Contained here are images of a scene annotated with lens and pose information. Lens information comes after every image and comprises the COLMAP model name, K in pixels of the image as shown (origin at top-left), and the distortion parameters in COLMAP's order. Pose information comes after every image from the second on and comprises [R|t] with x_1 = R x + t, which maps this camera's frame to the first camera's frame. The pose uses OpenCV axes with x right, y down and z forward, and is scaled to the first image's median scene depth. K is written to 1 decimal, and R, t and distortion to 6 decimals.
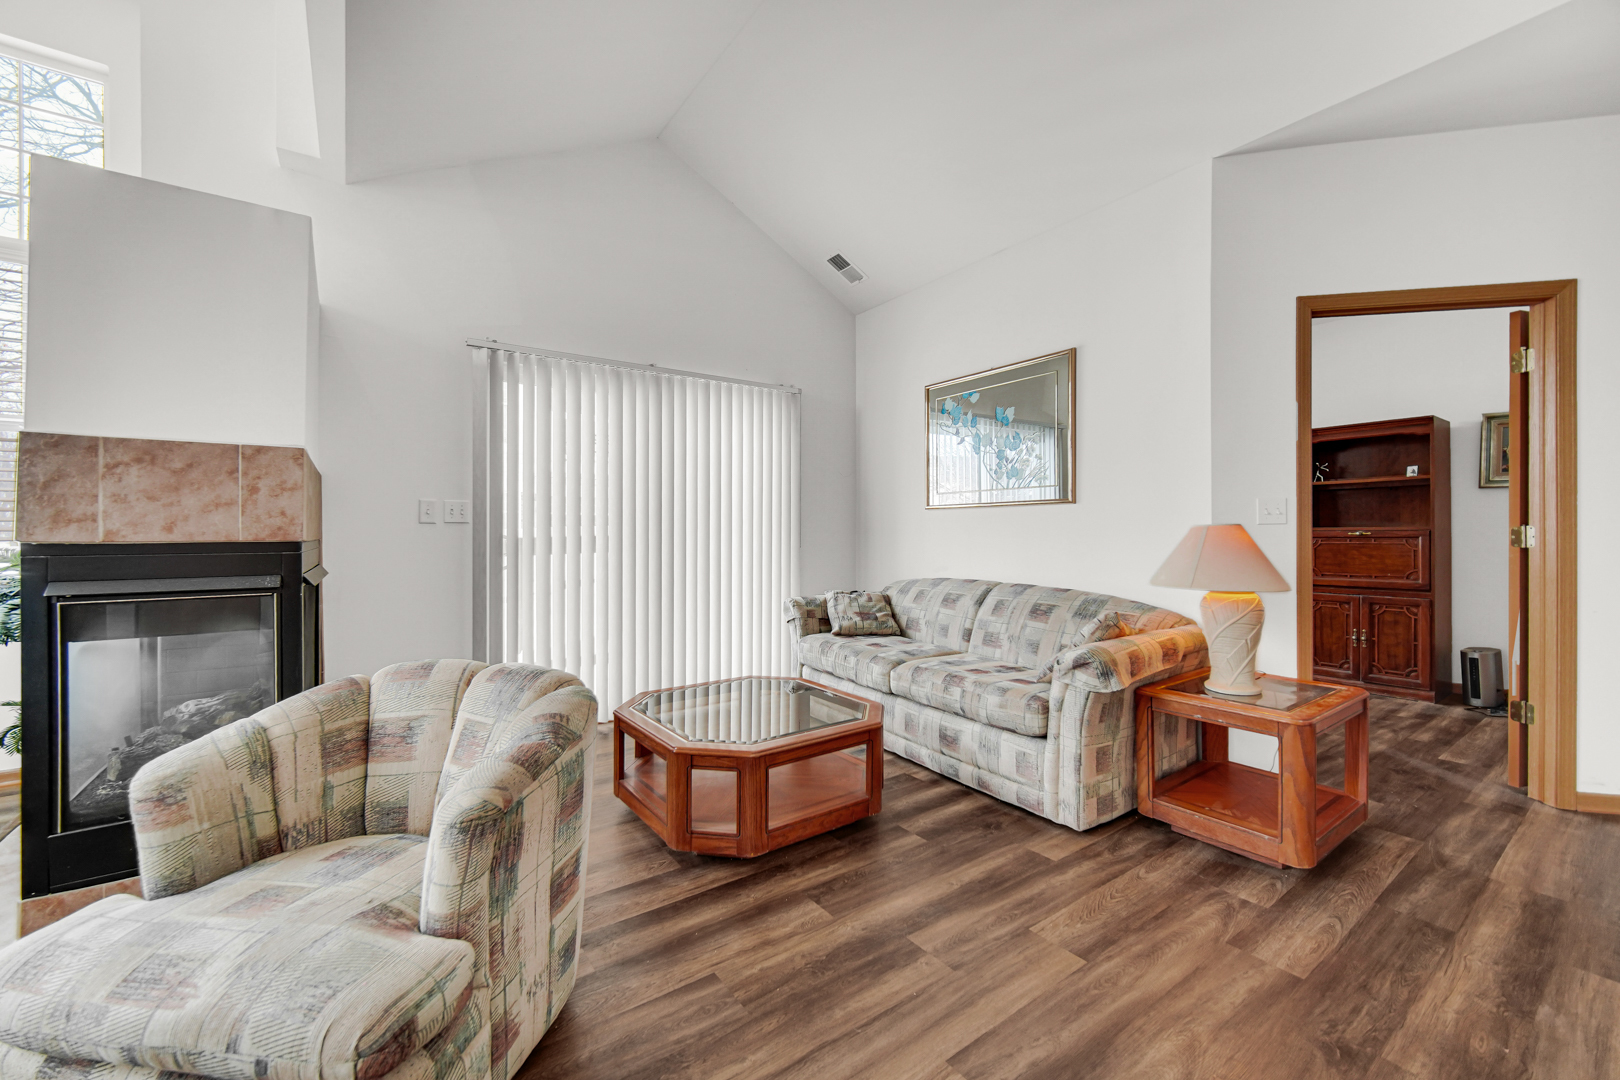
lens RADIAL K [[642.7, 0, 812.6], [0, 642.7, 539.9], [0, 0, 1]] dist [0.001917, 0.000083]
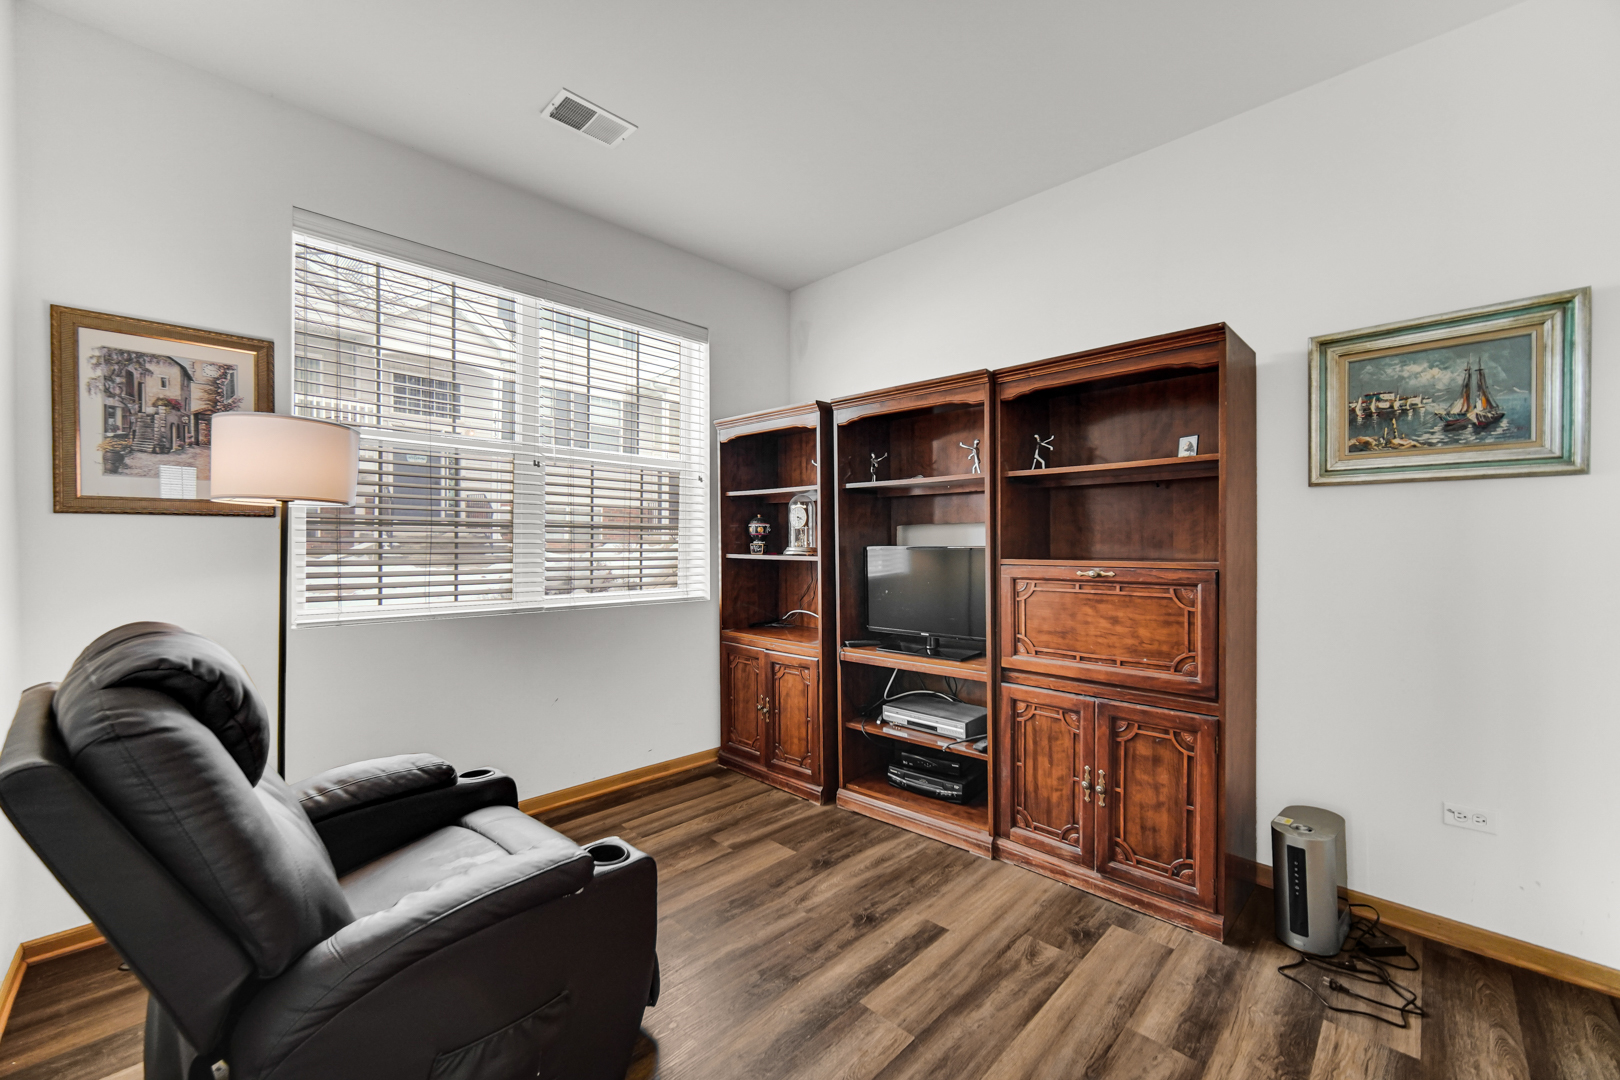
lens RADIAL K [[642.7, 0, 806.9], [0, 642.7, 542.3], [0, 0, 1]] dist [0.001917, 0.000083]
pose [[0.981227, 0.010446, 0.192571, 0.554705], [-0.010484, 0.999945, -0.000822, -0.032203], [-0.192569, -0.001213, 0.981283, 0.577347]]
